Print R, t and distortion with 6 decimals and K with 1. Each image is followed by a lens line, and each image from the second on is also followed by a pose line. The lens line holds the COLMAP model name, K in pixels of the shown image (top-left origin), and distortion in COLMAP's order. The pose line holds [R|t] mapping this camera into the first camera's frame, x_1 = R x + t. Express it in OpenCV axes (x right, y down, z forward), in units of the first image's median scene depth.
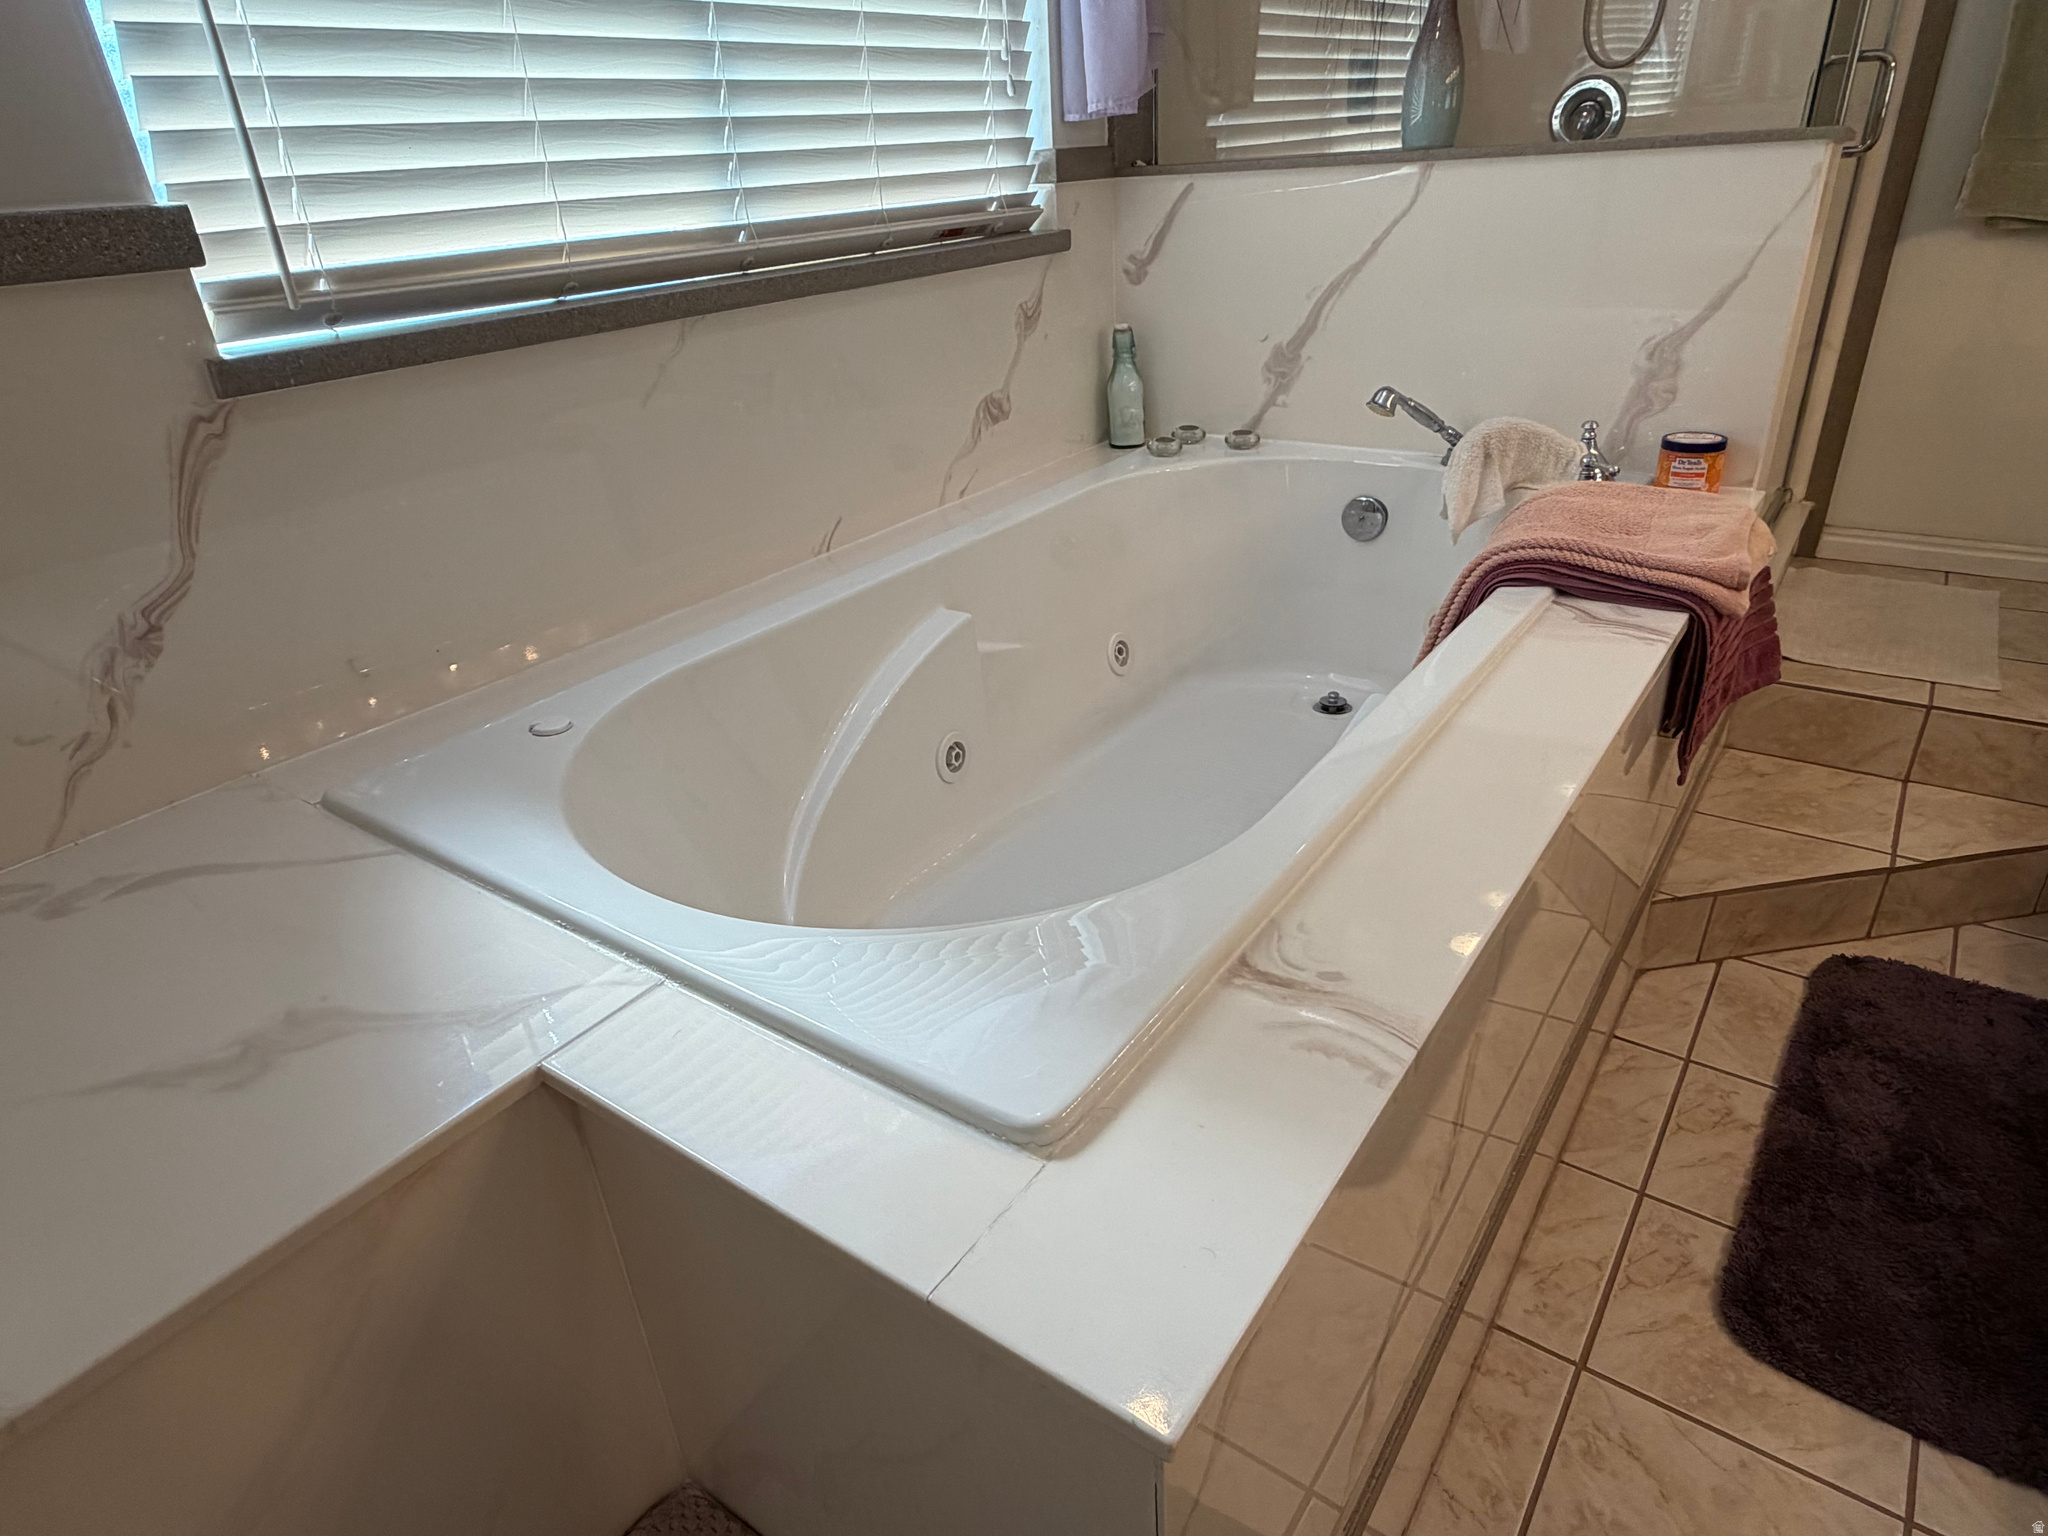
lens RADIAL K [[1189.5, 0, 1018.7], [0, 1189.5, 771.2], [0, 0, 1]] dist [-0.001930, -0.000538]
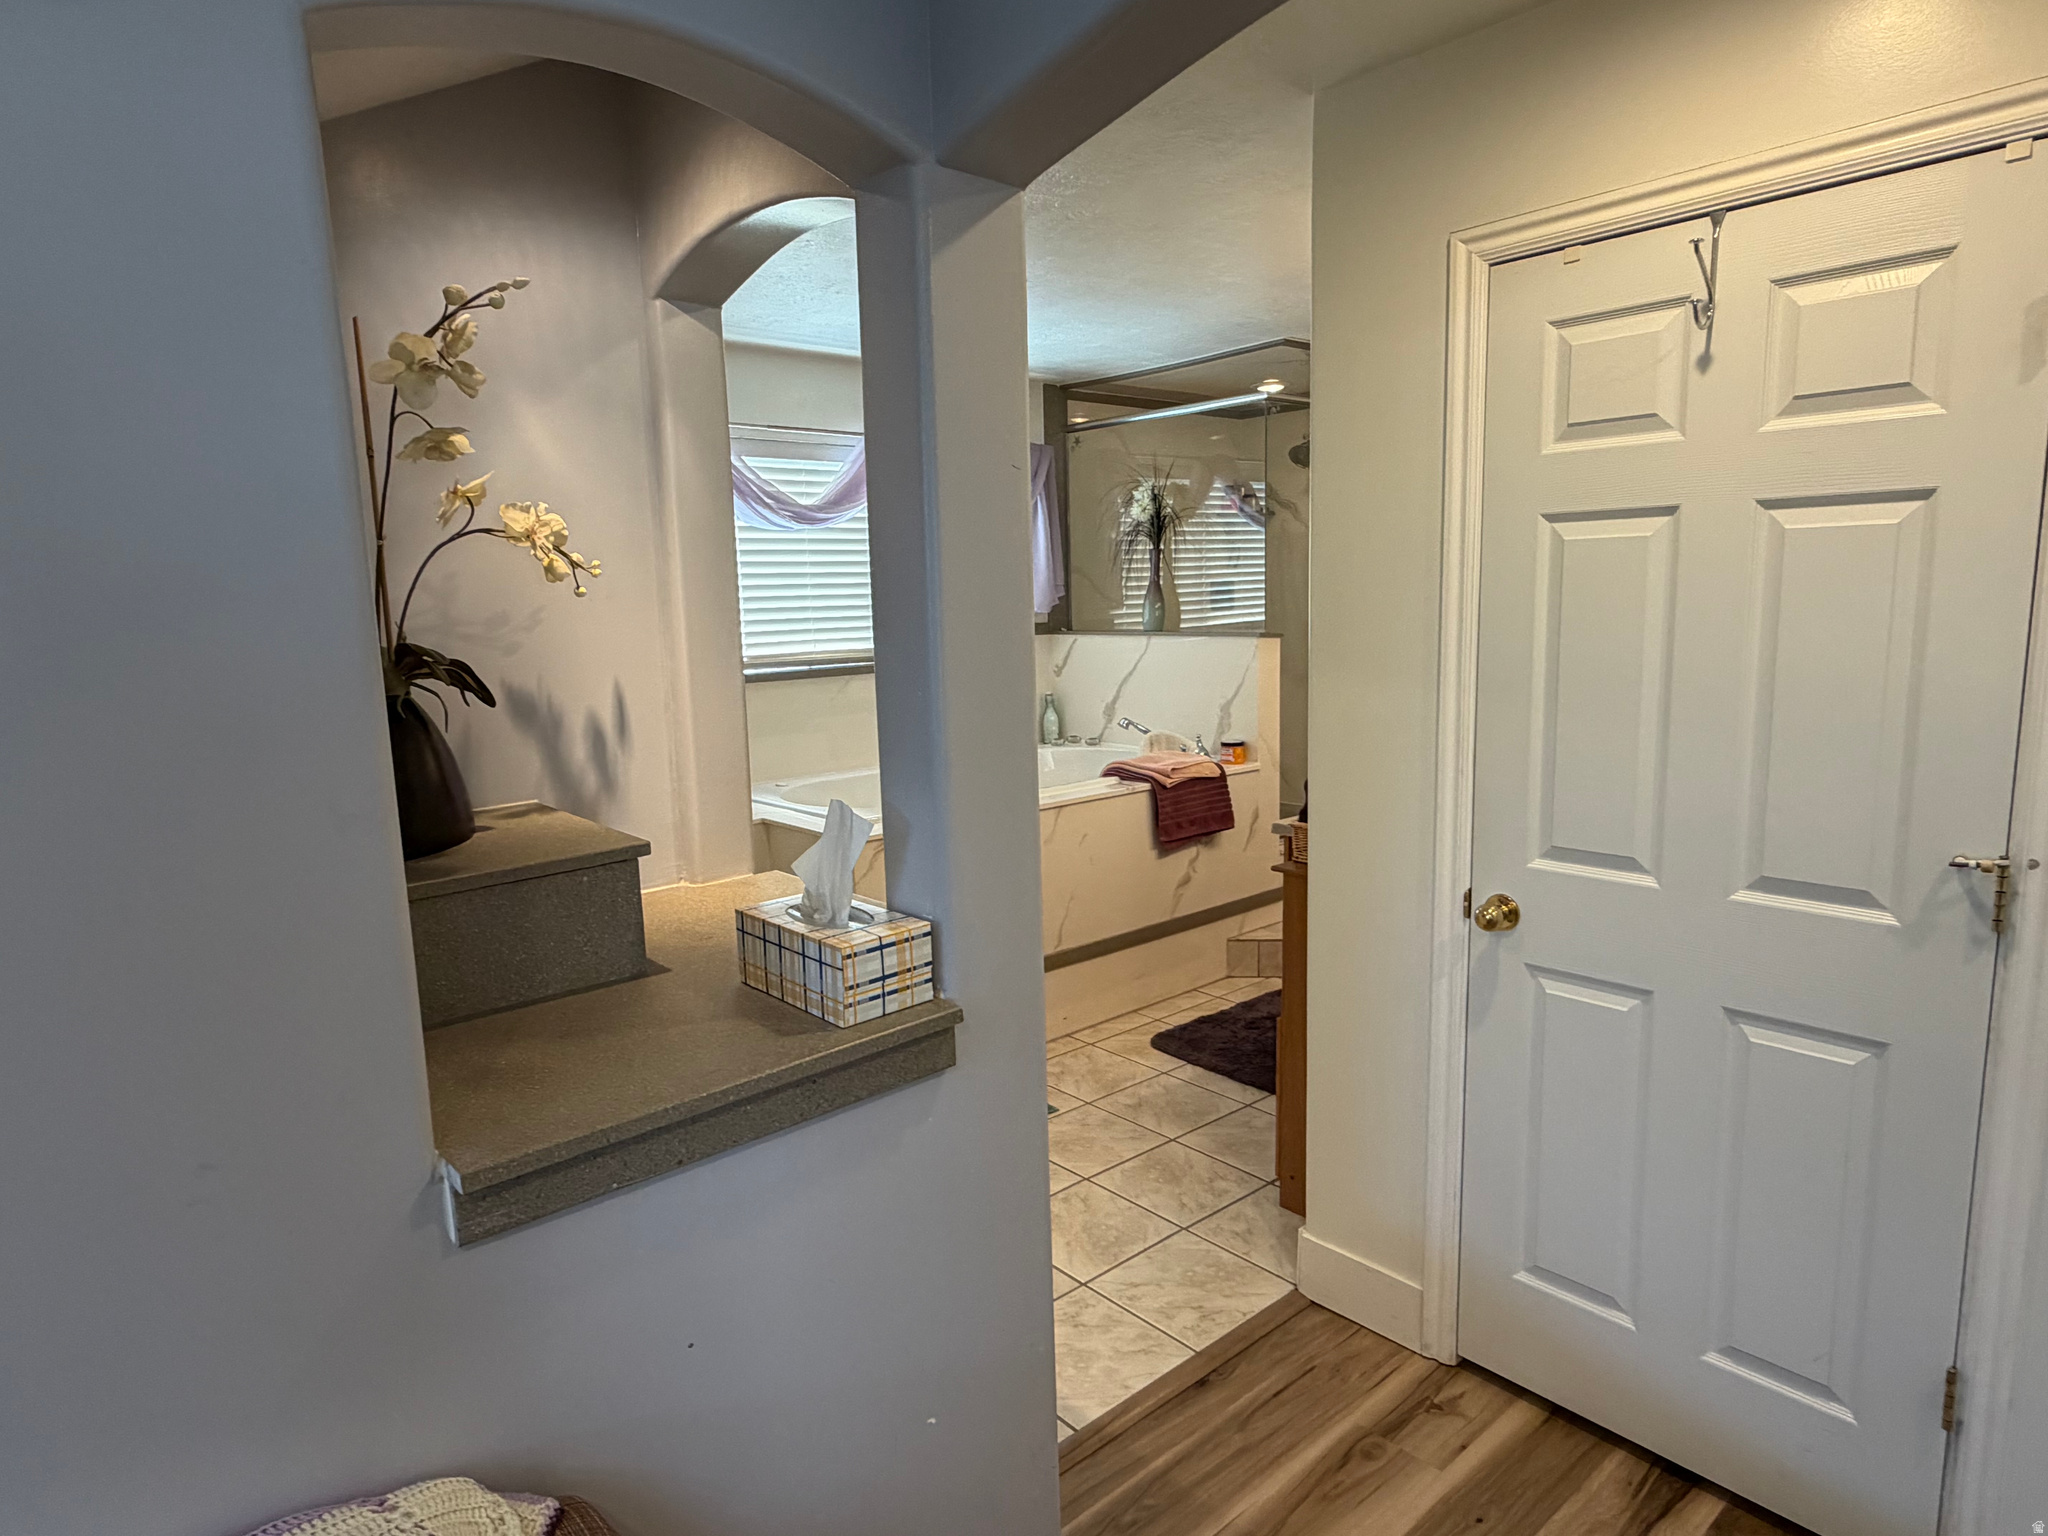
lens RADIAL K [[1189.5, 0, 1017.7], [0, 1189.5, 765.0], [0, 0, 1]] dist [-0.001930, -0.000538]
pose [[0.974471, 0.064528, -0.215042, 0.564642], [-0.129556, 0.943867, -0.303858, 0.492734], [0.183364, 0.323961, 0.928131, -1.168634]]
